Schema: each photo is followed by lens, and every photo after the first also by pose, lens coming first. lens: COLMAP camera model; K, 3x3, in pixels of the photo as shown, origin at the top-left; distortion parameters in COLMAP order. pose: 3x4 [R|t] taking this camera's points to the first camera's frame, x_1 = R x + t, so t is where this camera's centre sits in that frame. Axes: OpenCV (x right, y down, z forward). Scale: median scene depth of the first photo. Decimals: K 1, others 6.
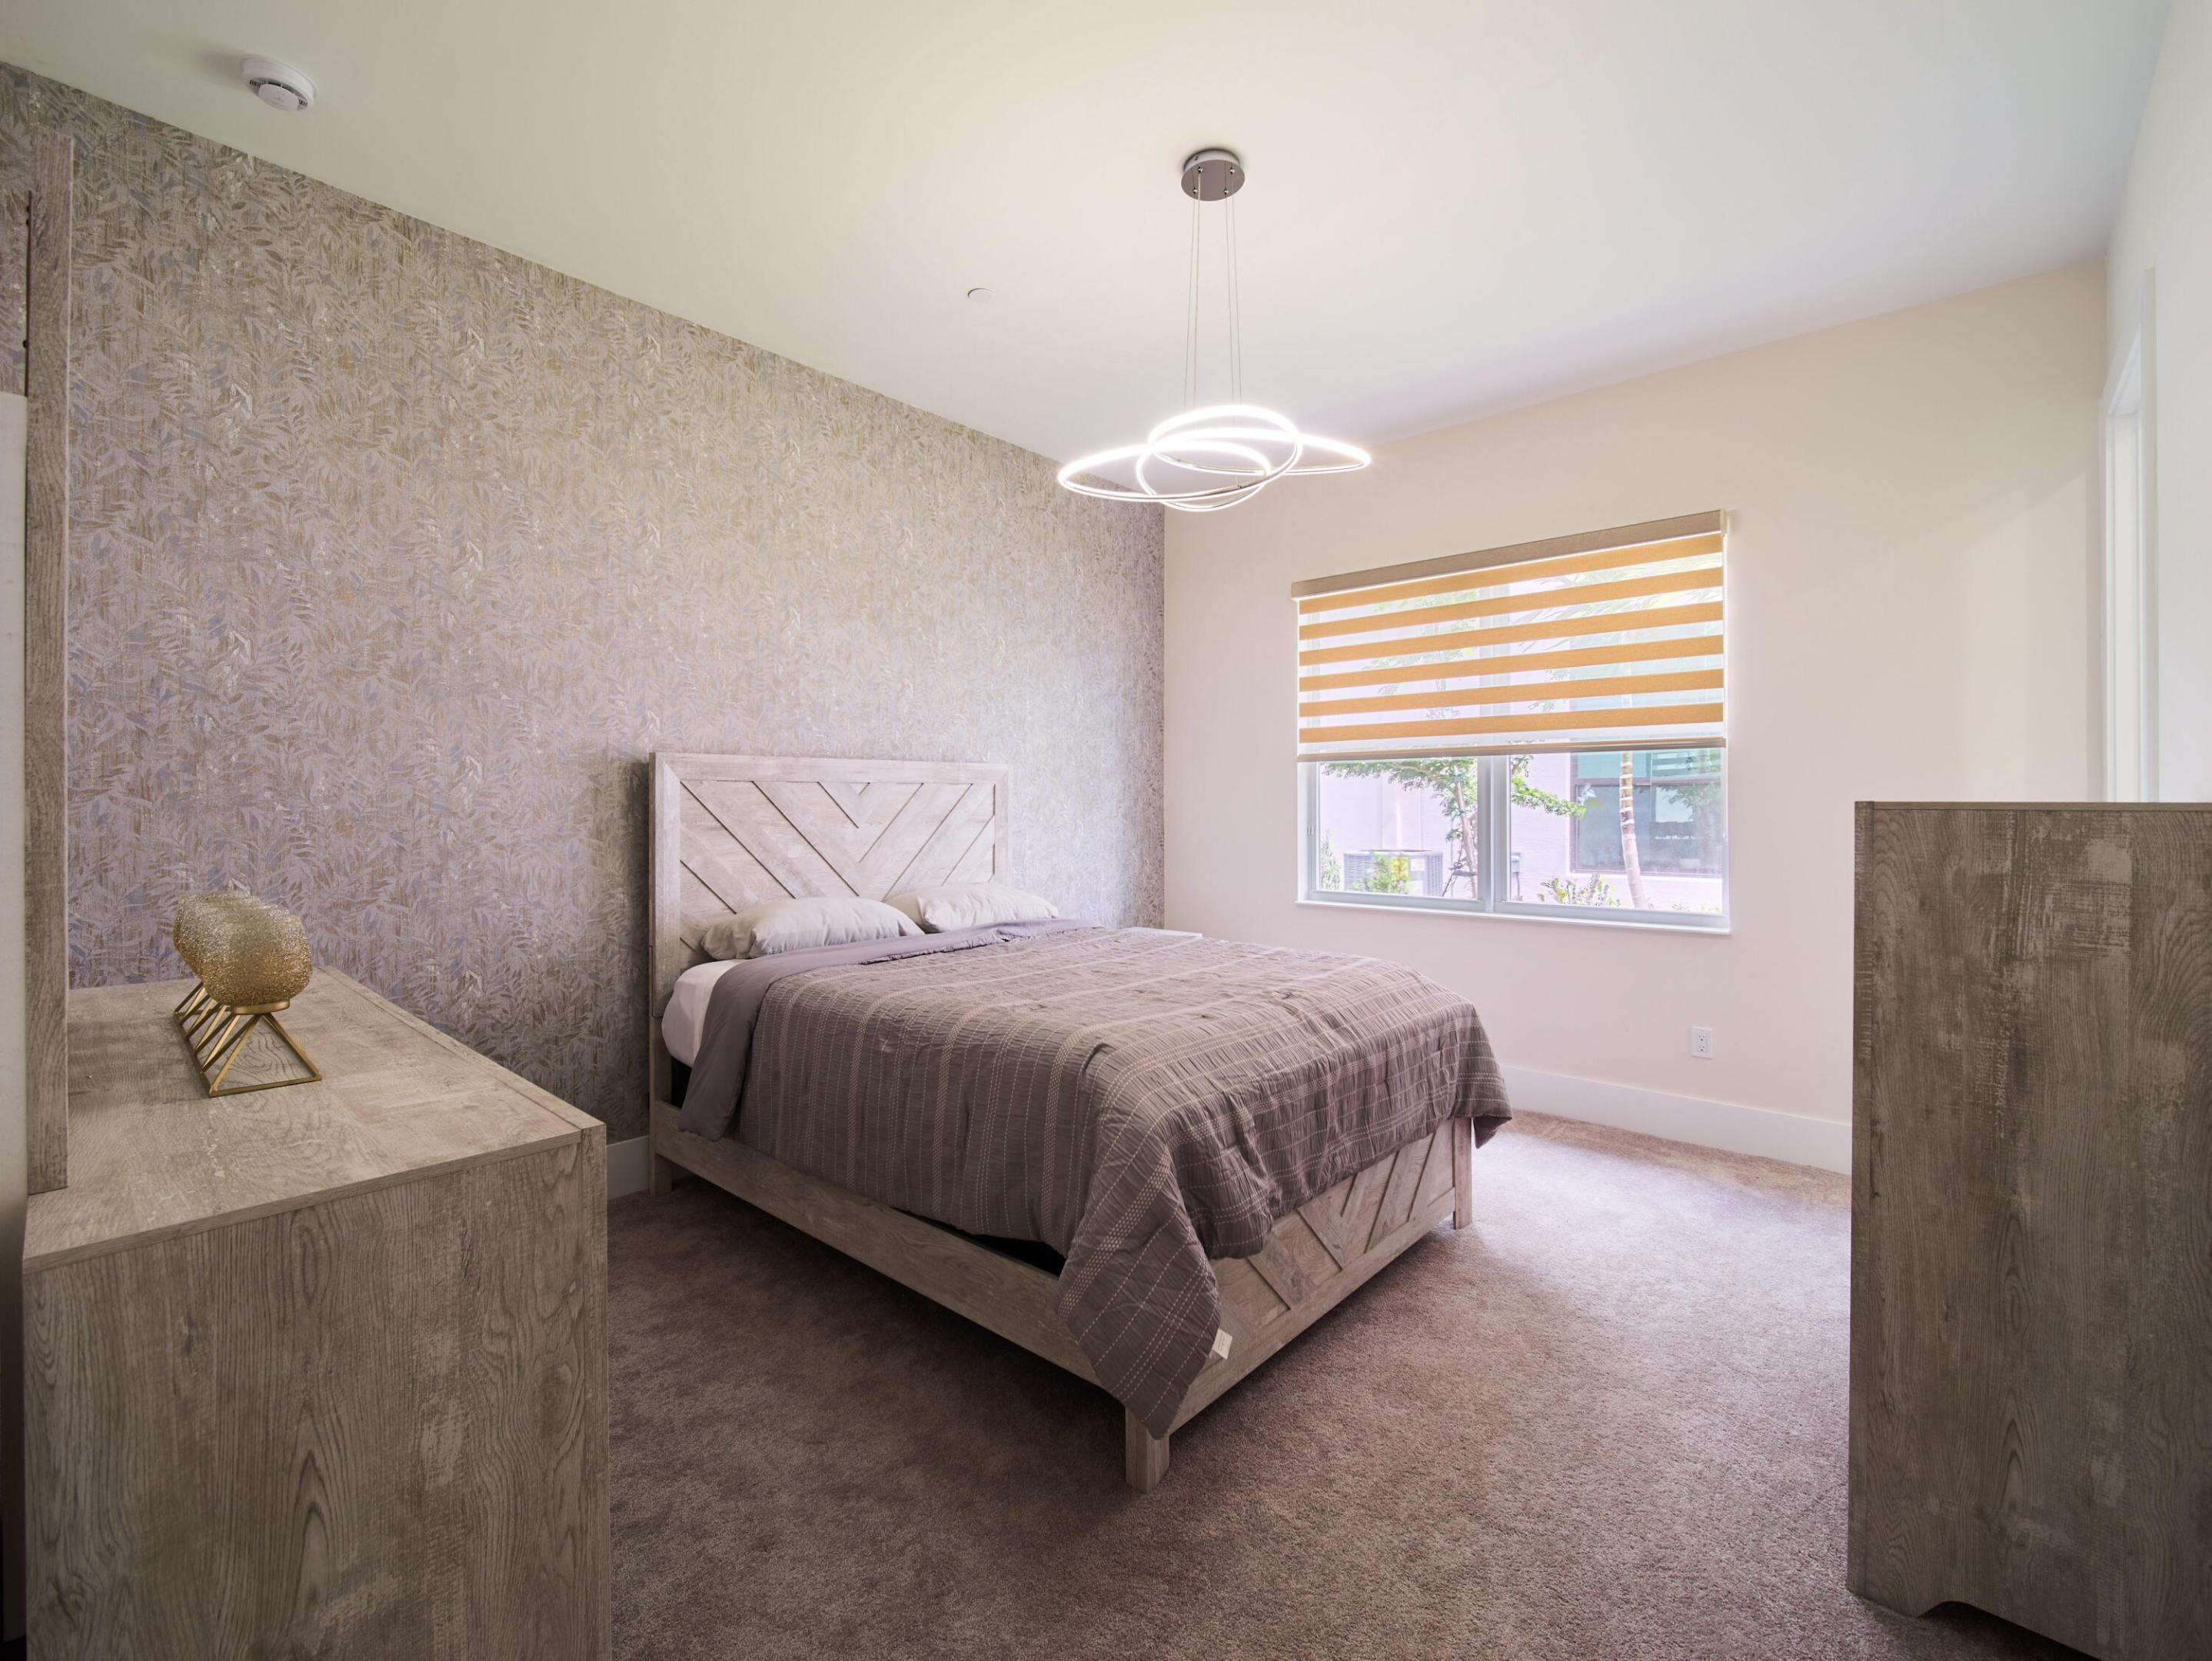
lens RADIAL K [[979.1, 0, 1113.6], [0, 979.1, 859.7], [0, 0, 1]] dist [0.000013, -0.000145]
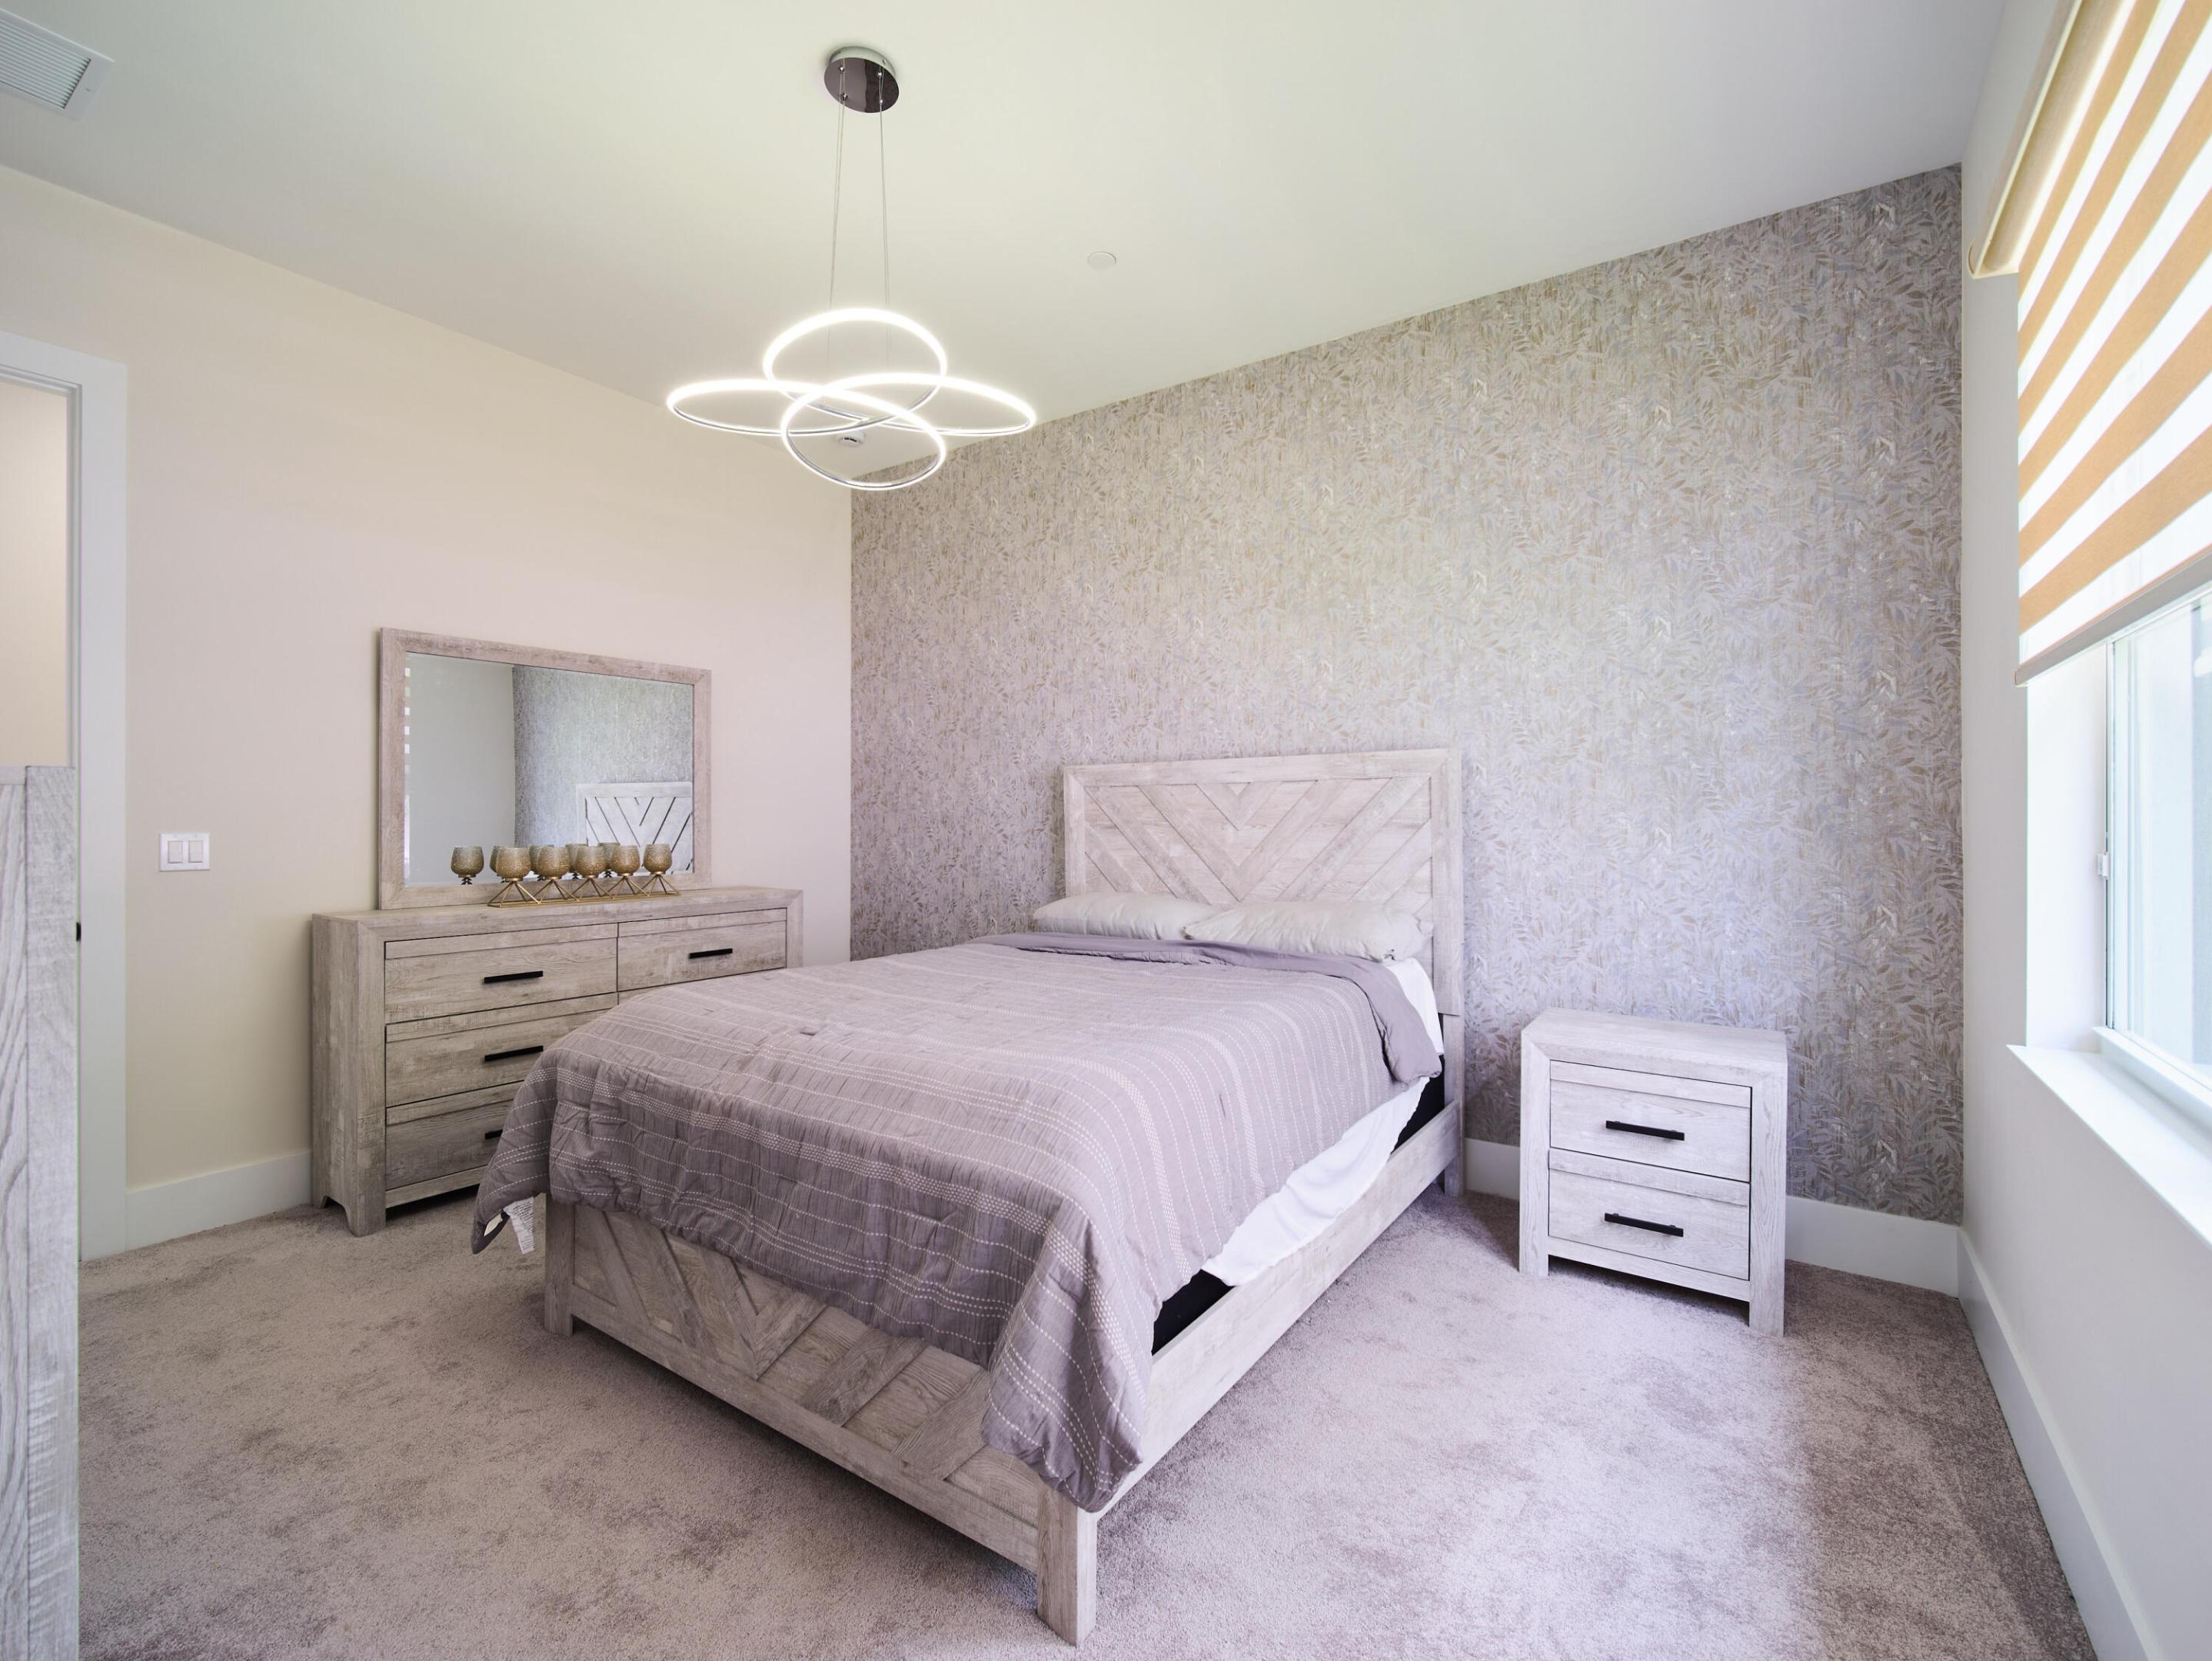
lens RADIAL K [[971.4, 0, 1106.0], [0, 971.4, 830.5], [0, 0, 1]] dist [-0.000121, -0.004533]
pose [[0.117141, 0.034796, -0.992506, 0.667204], [-0.039205, 0.998769, 0.030388, -0.056201], [0.992341, 0.035352, 0.118361, 0.761390]]
